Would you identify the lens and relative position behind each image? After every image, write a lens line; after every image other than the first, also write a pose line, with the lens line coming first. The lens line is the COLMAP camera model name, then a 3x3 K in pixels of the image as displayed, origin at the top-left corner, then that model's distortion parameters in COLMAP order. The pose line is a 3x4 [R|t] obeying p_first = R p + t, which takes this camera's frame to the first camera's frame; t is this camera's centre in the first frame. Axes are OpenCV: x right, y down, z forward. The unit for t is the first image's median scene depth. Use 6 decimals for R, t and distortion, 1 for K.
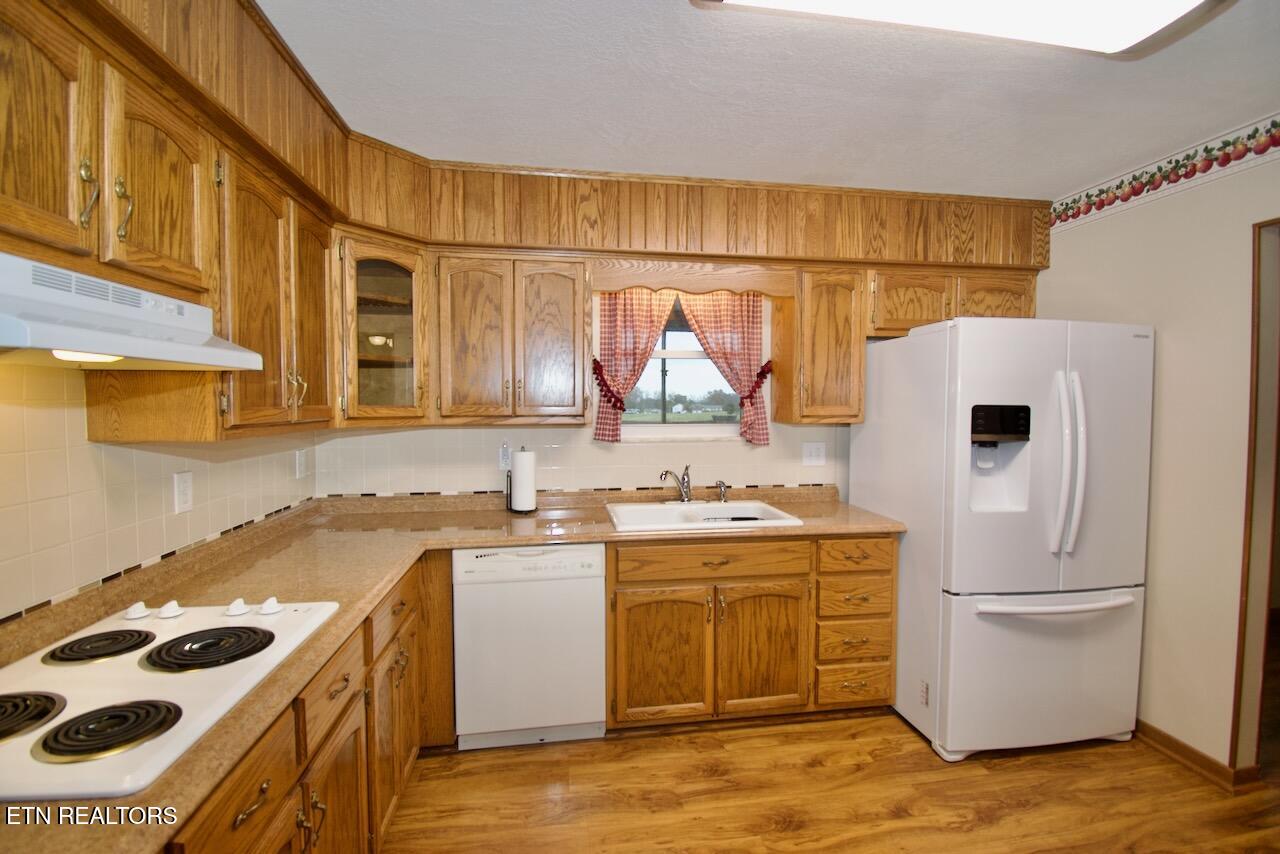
lens RADIAL K [[561.5, 0, 642.8], [0, 561.5, 425.6], [0, 0, 1]] dist [0.022771, -0.027040]
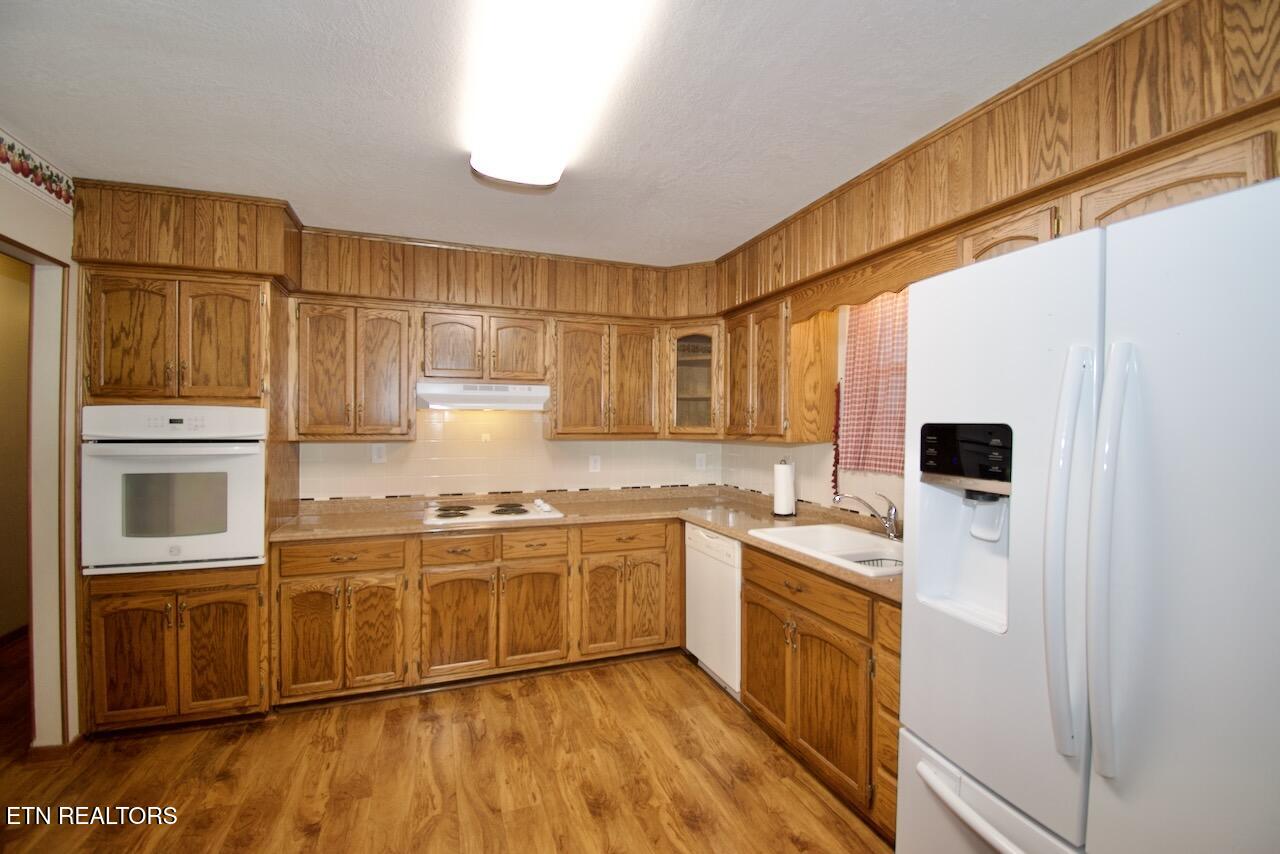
lens RADIAL K [[558.9, 0, 644.5], [0, 558.9, 427.1], [0, 0, 1]] dist [0.023967, -0.029984]
pose [[0.201971, 0.000788, -0.979391, 1.017897], [-0.042398, 0.999069, -0.007939, -0.013355], [0.978473, 0.043128, 0.201817, 0.534265]]
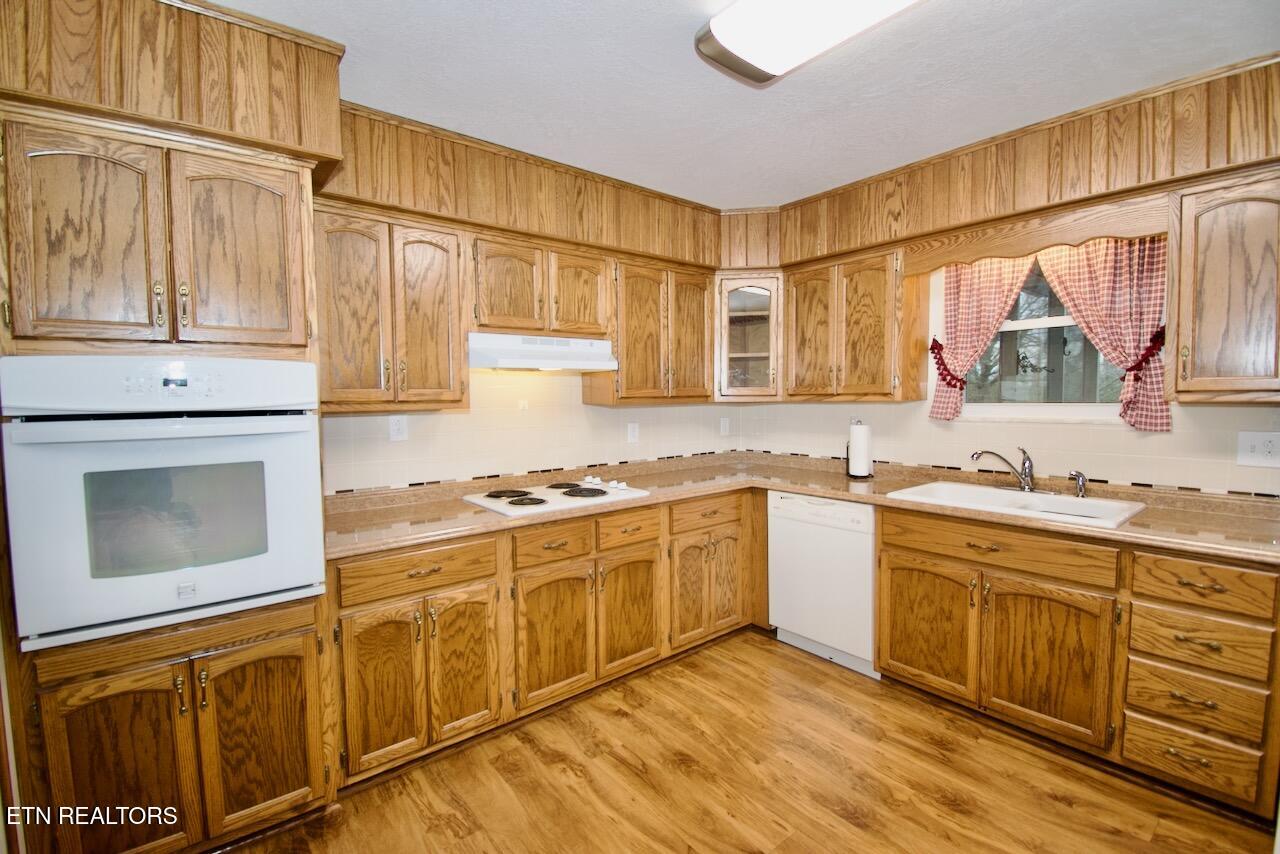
lens RADIAL K [[561.5, 0, 642.8], [0, 561.5, 425.6], [0, 0, 1]] dist [0.022771, -0.027040]
pose [[0.504491, 0.038691, -0.862550, 0.644651], [-0.021451, 0.999249, 0.032276, 0.021517], [0.863150, 0.002219, 0.504942, 0.028269]]
